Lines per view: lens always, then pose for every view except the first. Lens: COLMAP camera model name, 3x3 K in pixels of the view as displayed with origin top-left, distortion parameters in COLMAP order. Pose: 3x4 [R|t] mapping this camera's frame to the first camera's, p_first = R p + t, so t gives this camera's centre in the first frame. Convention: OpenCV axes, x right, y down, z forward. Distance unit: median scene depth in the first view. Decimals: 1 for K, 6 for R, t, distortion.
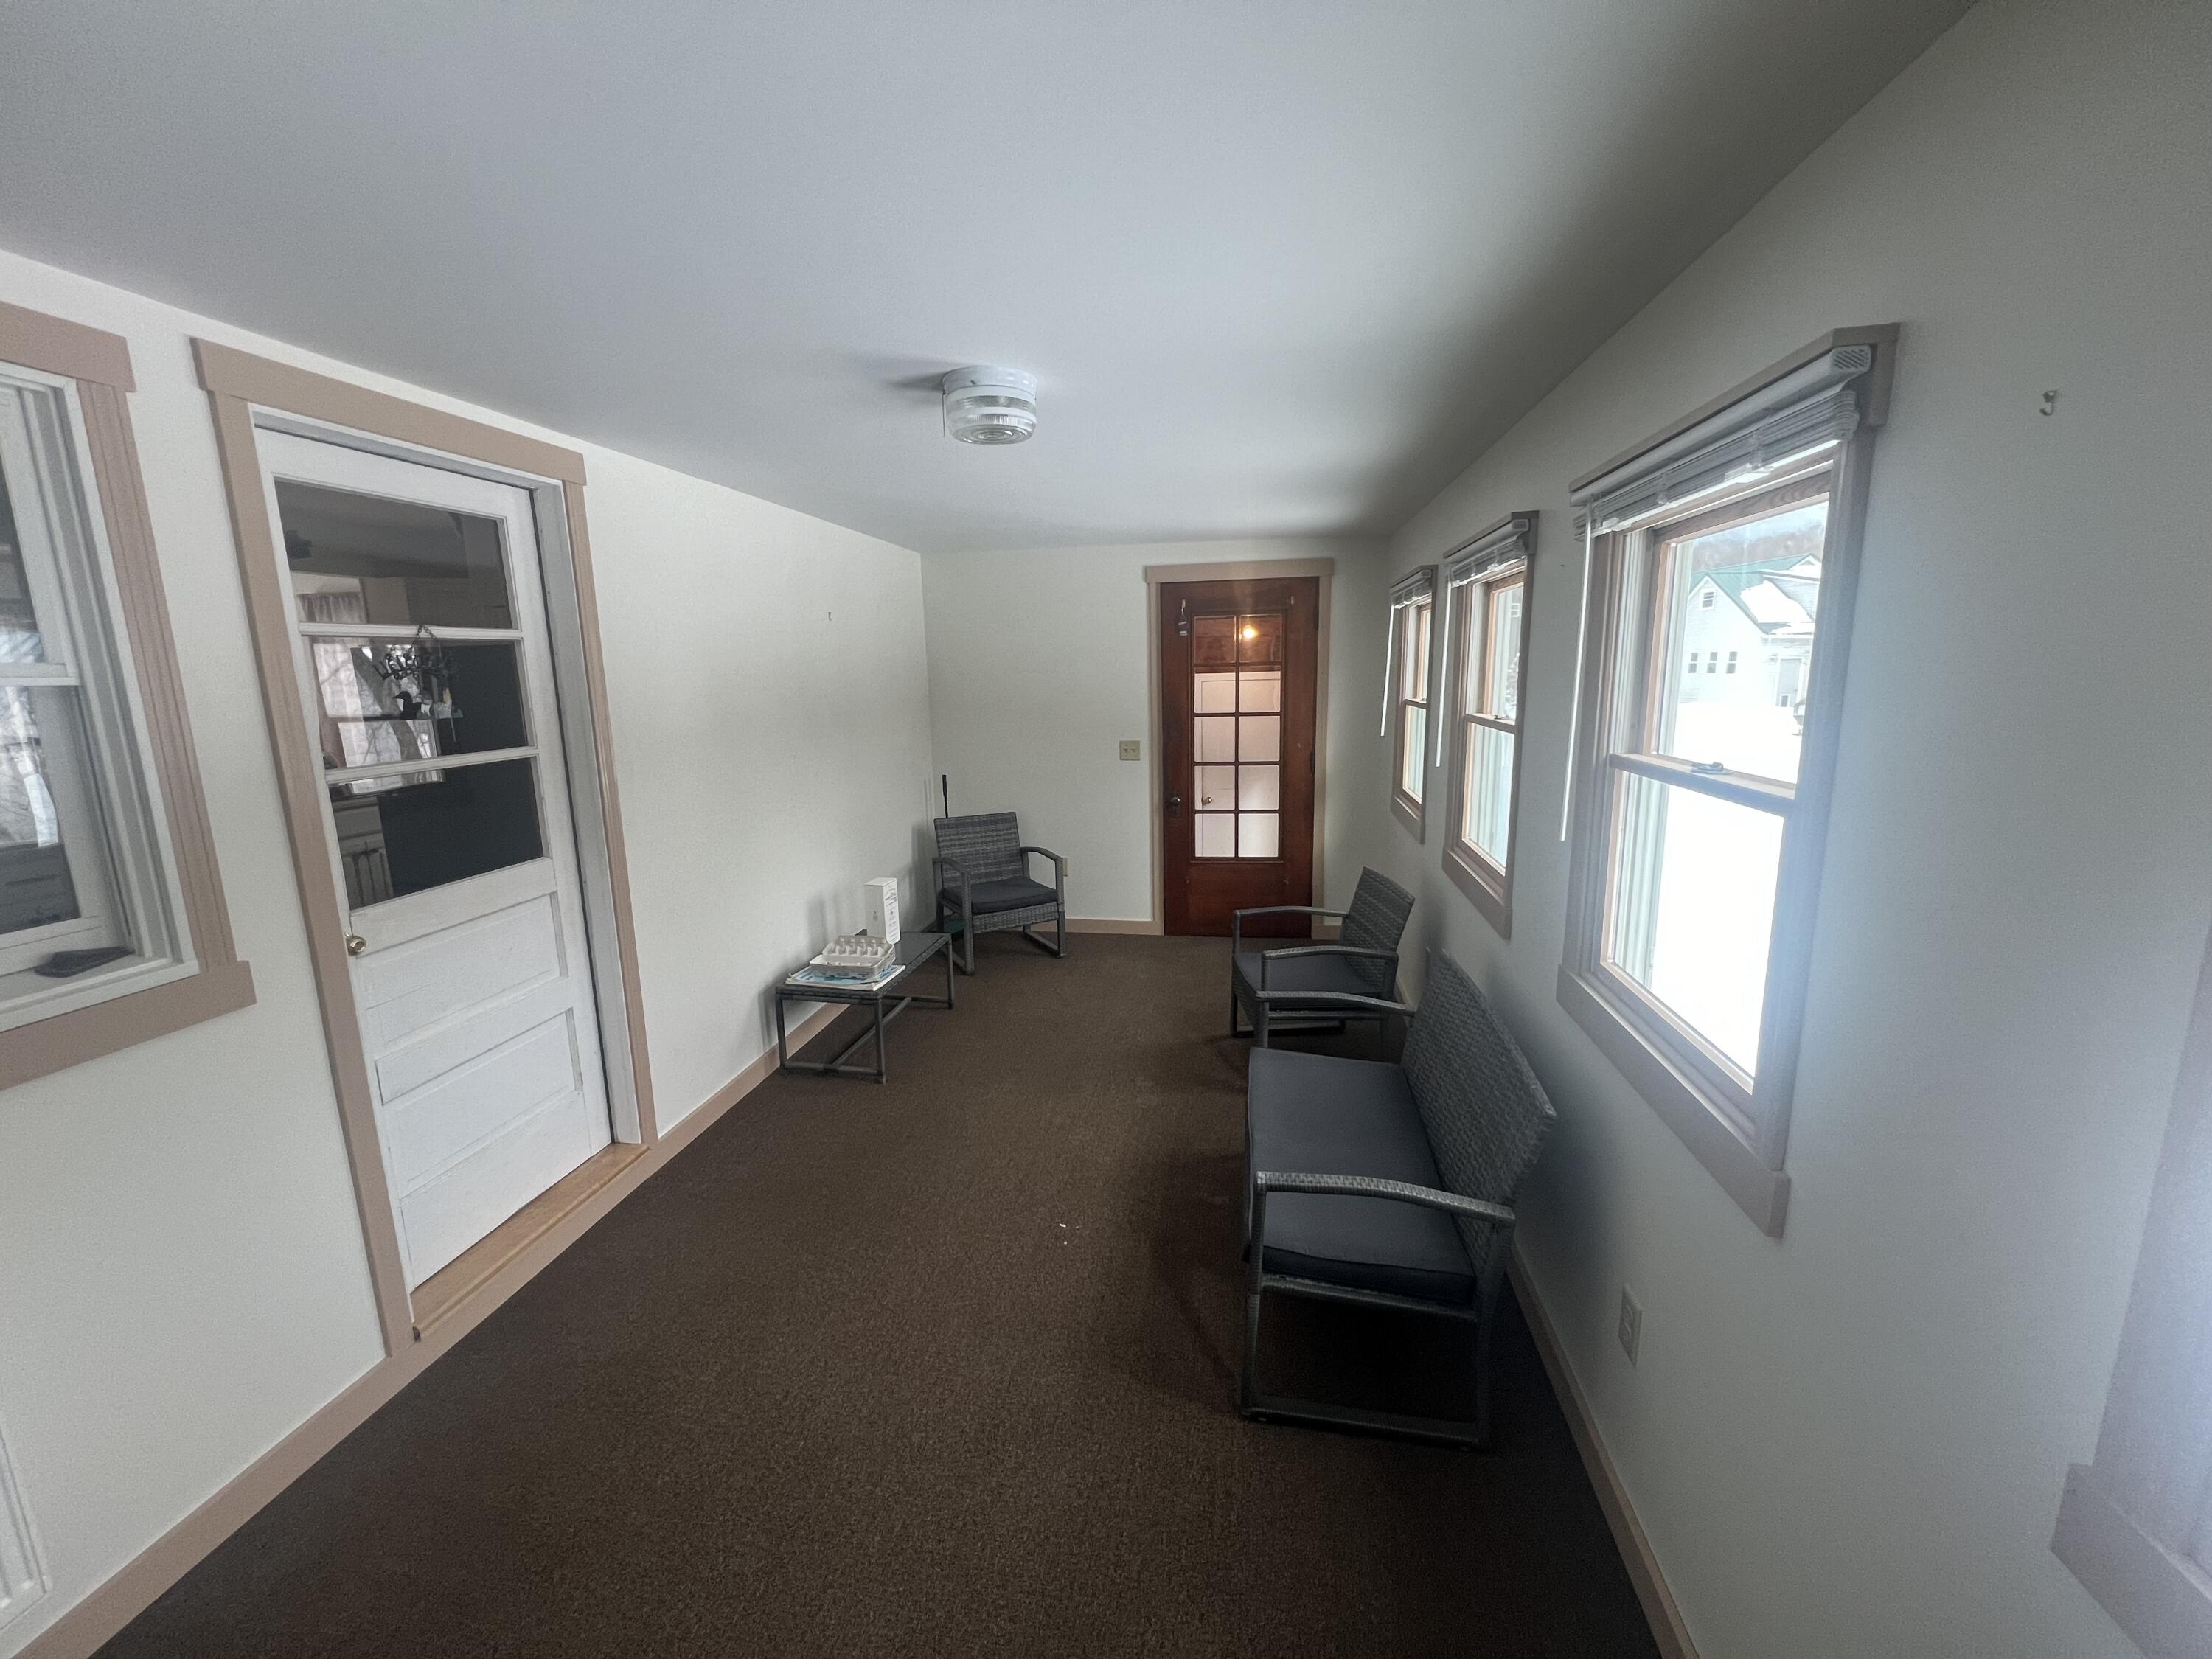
lens RADIAL K [[885.8, 0, 1109.8], [0, 885.8, 822.7], [0, 0, 1]] dist [-0.003643, 0.000273]
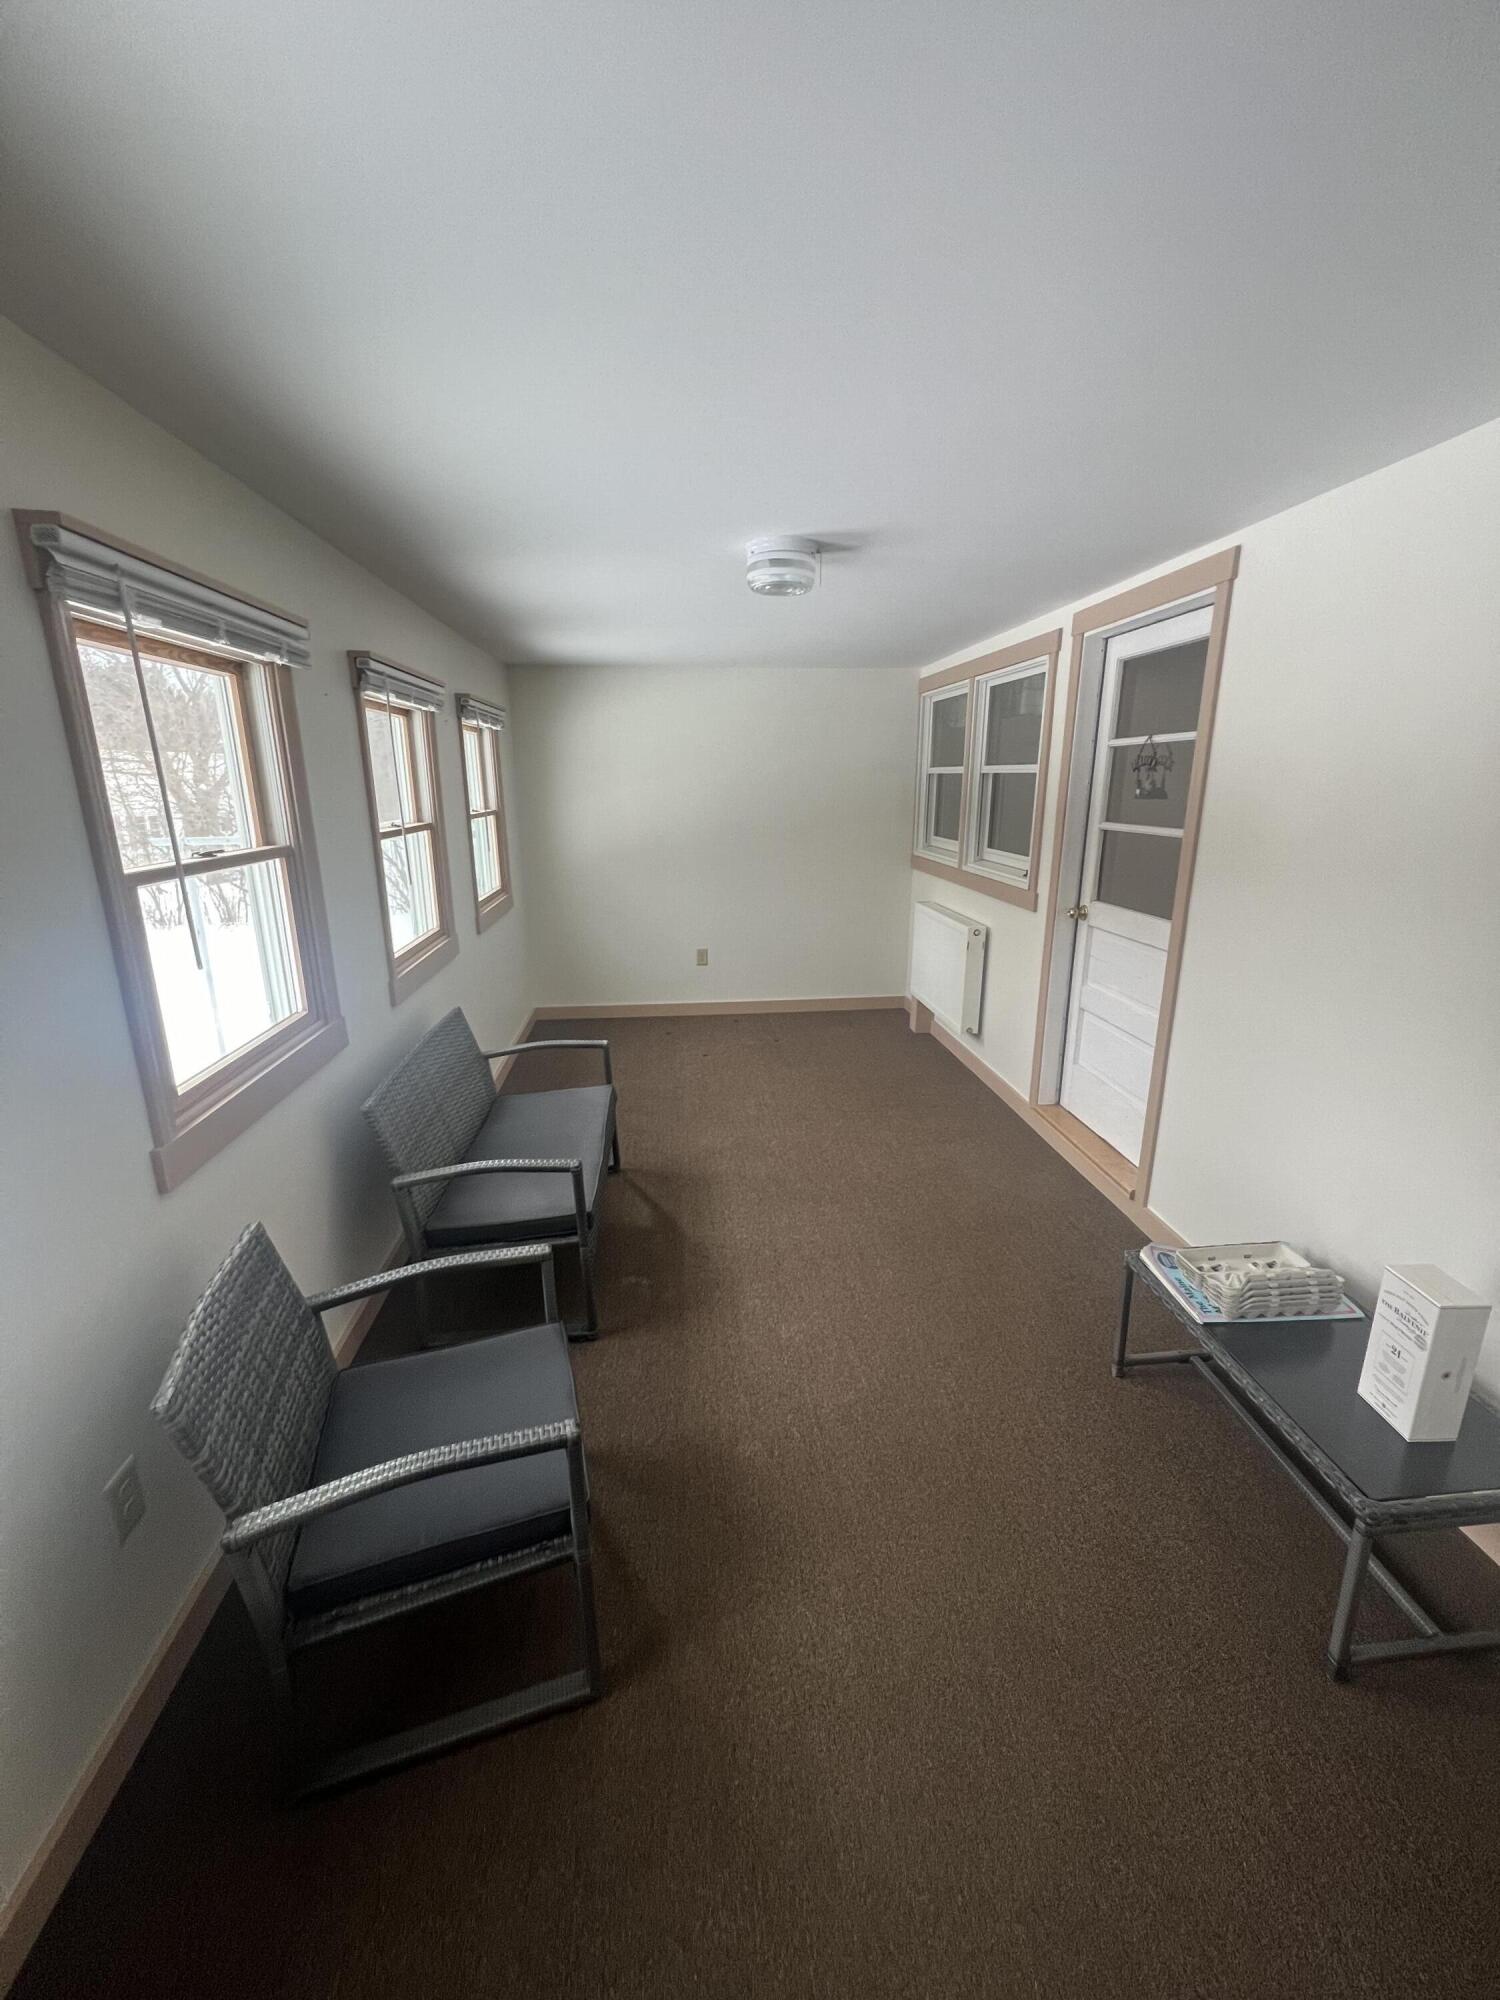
lens RADIAL K [[800.9, 0, 748.0], [0, 800.9, 989.3], [0, 0, 1]] dist [-0.003643, 0.000273]
pose [[-0.965947, 0.093597, -0.241217, 0.089715], [-0.018086, 0.905572, 0.423808, -0.149415], [0.258106, 0.413738, -0.873042, 0.825887]]
